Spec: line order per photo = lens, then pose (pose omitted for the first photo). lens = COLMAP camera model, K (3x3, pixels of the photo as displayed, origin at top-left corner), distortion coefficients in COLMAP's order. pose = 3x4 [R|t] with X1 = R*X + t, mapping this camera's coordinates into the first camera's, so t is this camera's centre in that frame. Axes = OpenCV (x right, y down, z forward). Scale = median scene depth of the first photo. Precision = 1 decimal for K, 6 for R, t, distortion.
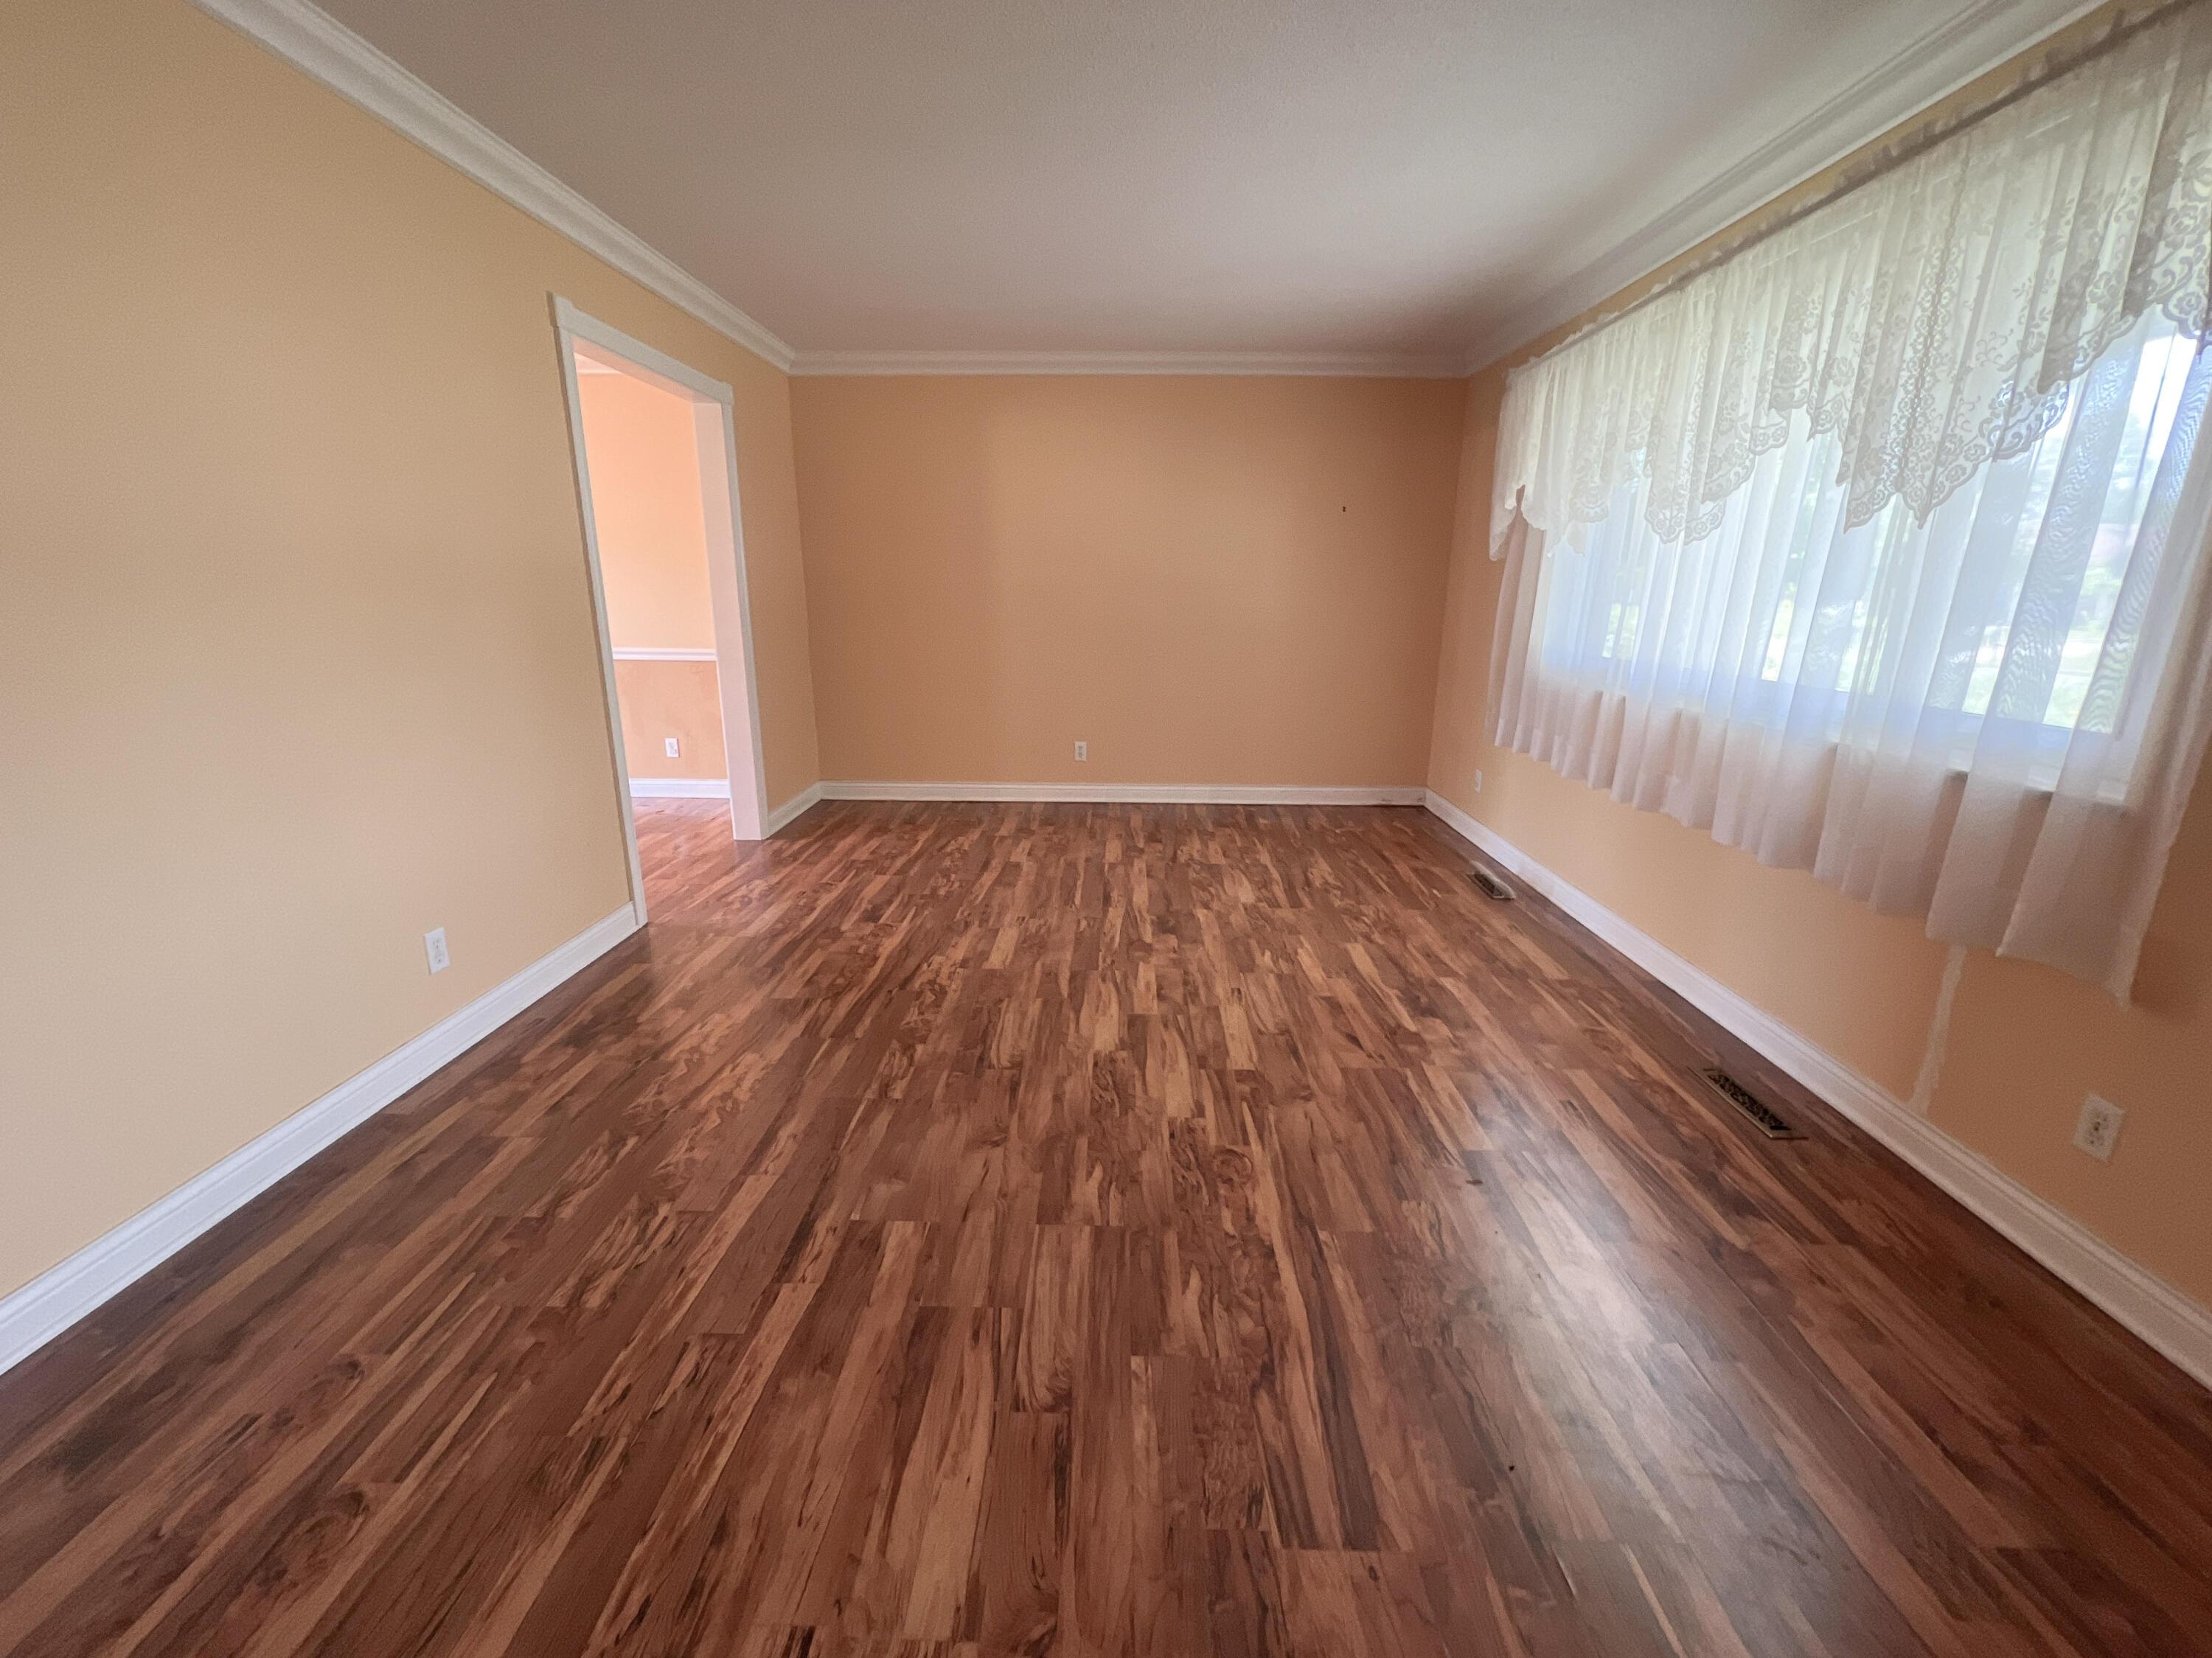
lens RADIAL K [[886.1, 0, 1102.6], [0, 886.1, 832.0], [0, 0, 1]] dist [-0.004487, 0.000212]
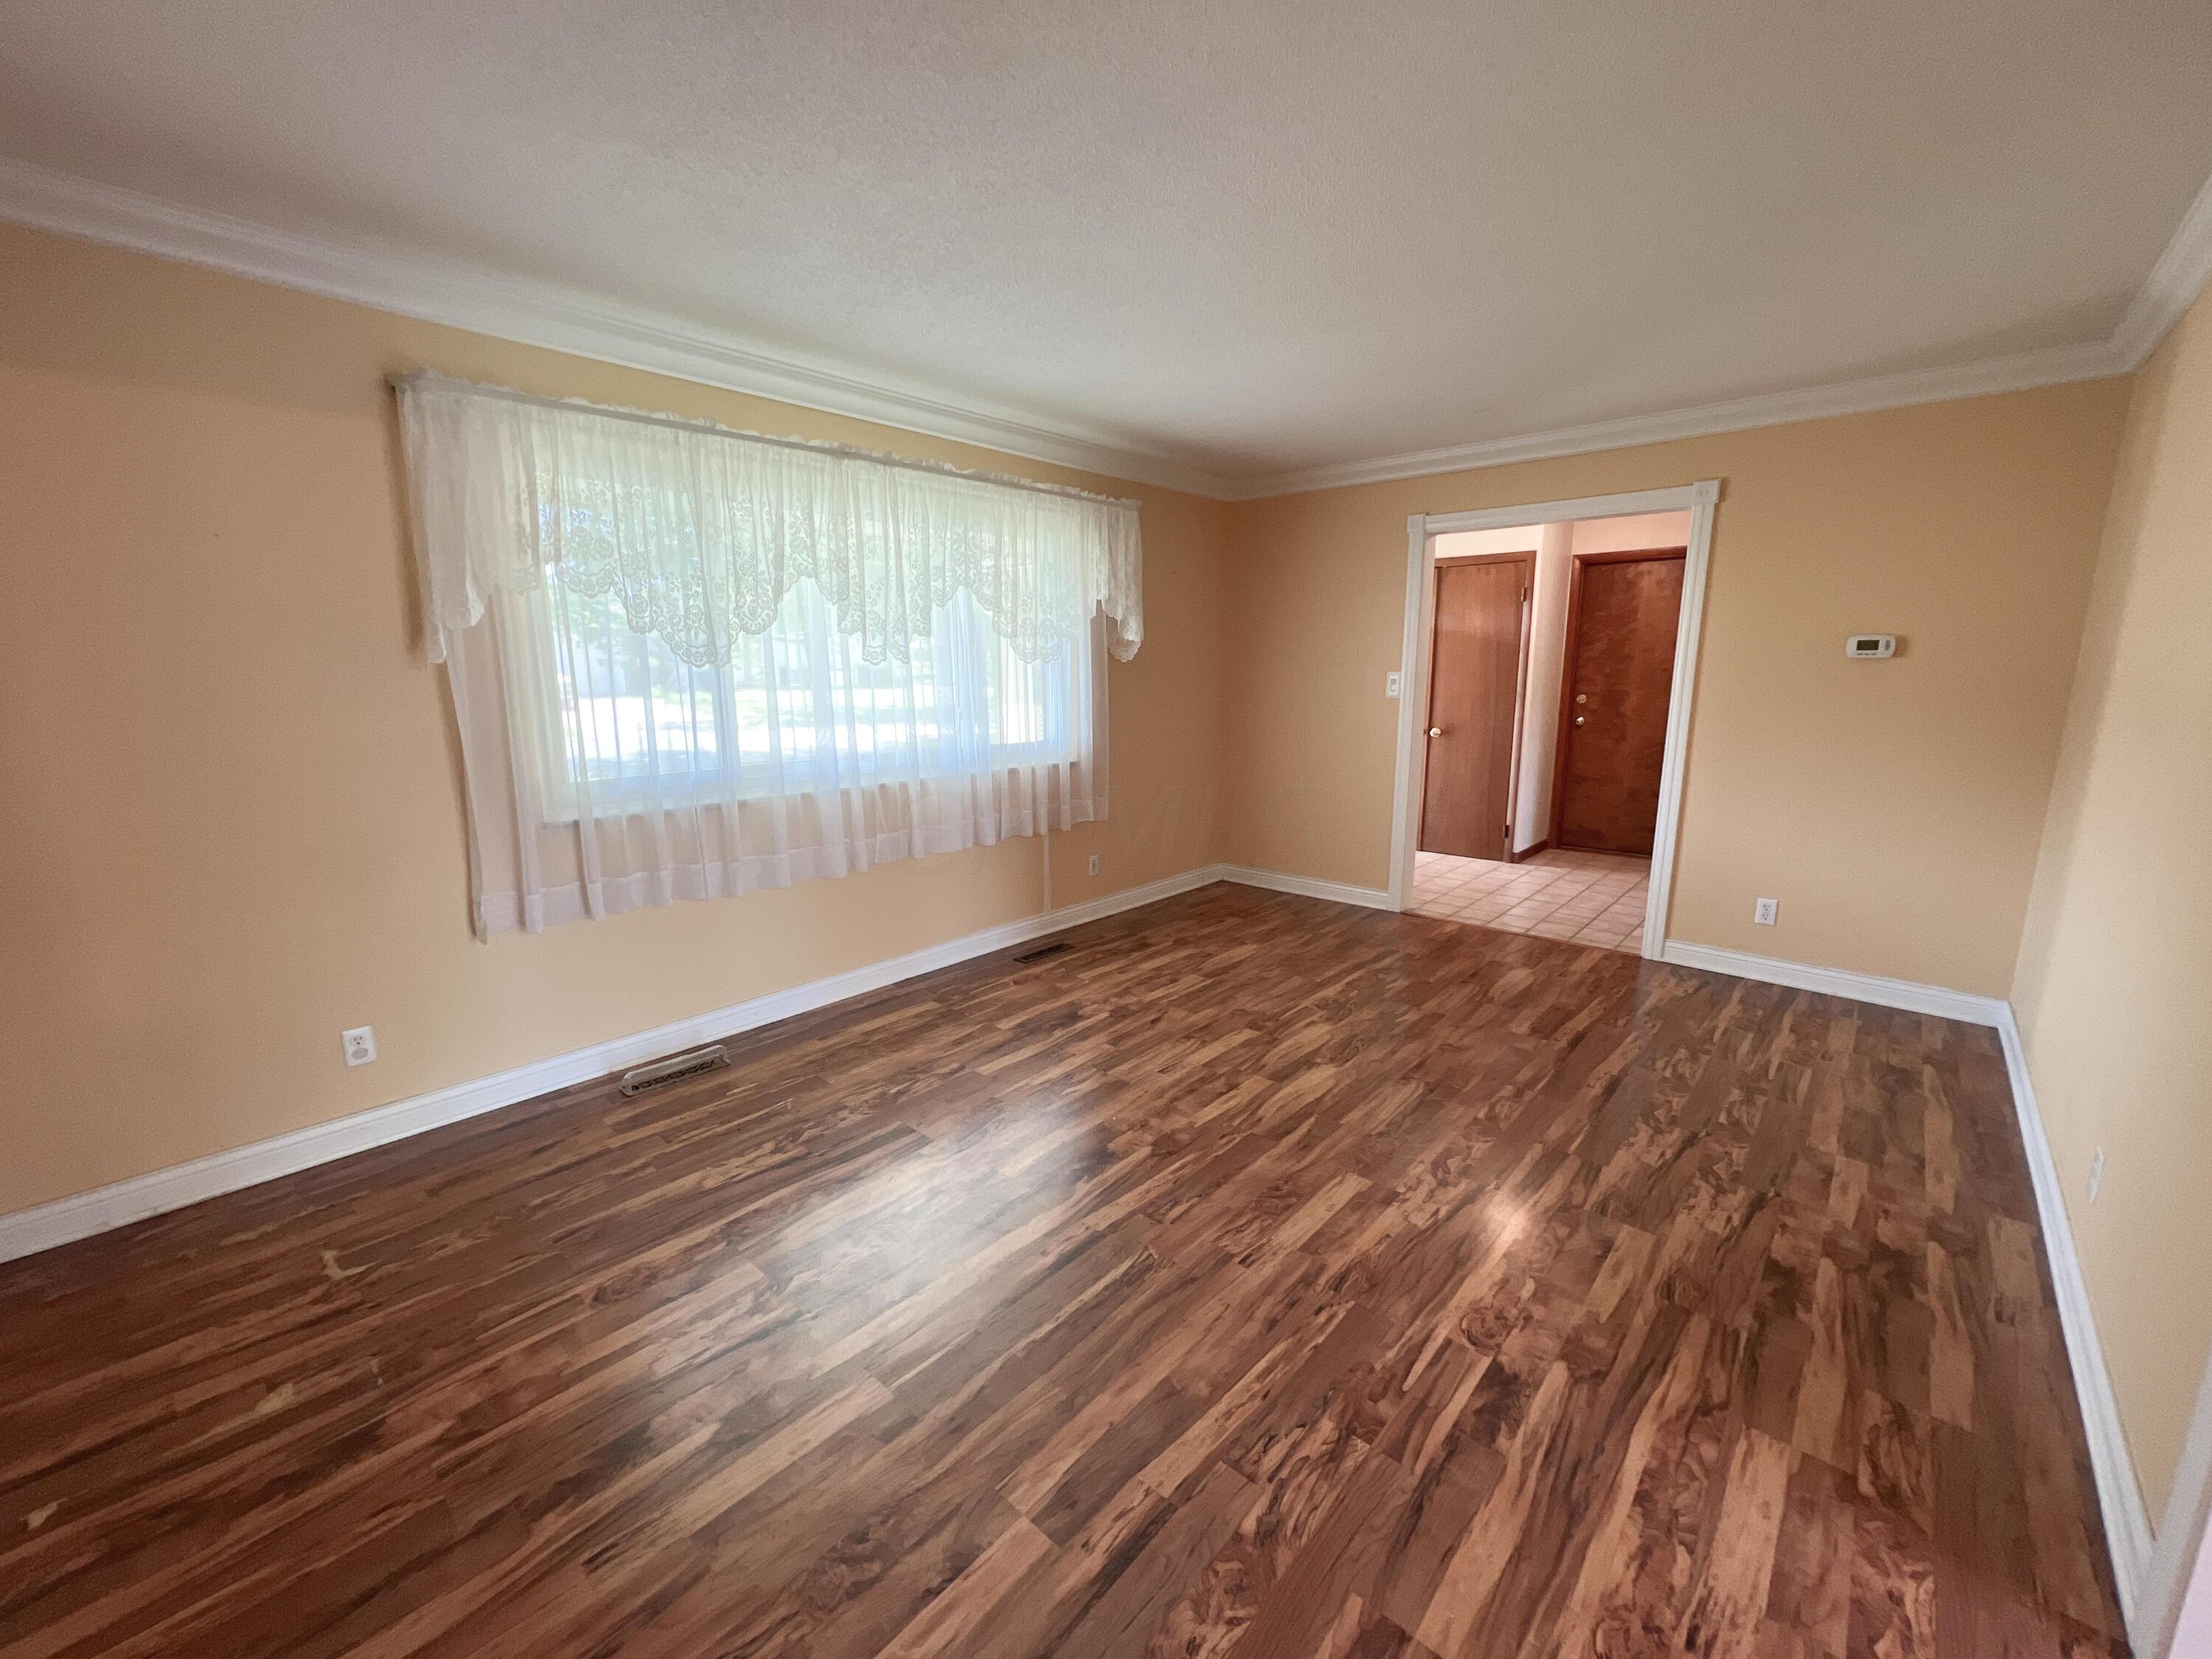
lens RADIAL K [[886.2, 0, 1097.0], [0, 886.2, 822.2], [0, 0, 1]] dist [-0.004487, 0.000212]
pose [[-0.745240, -0.127216, 0.654548, -0.486016], [0.175278, 0.909735, 0.376376, -0.551150], [-0.643347, 0.395218, -0.655673, 1.741504]]
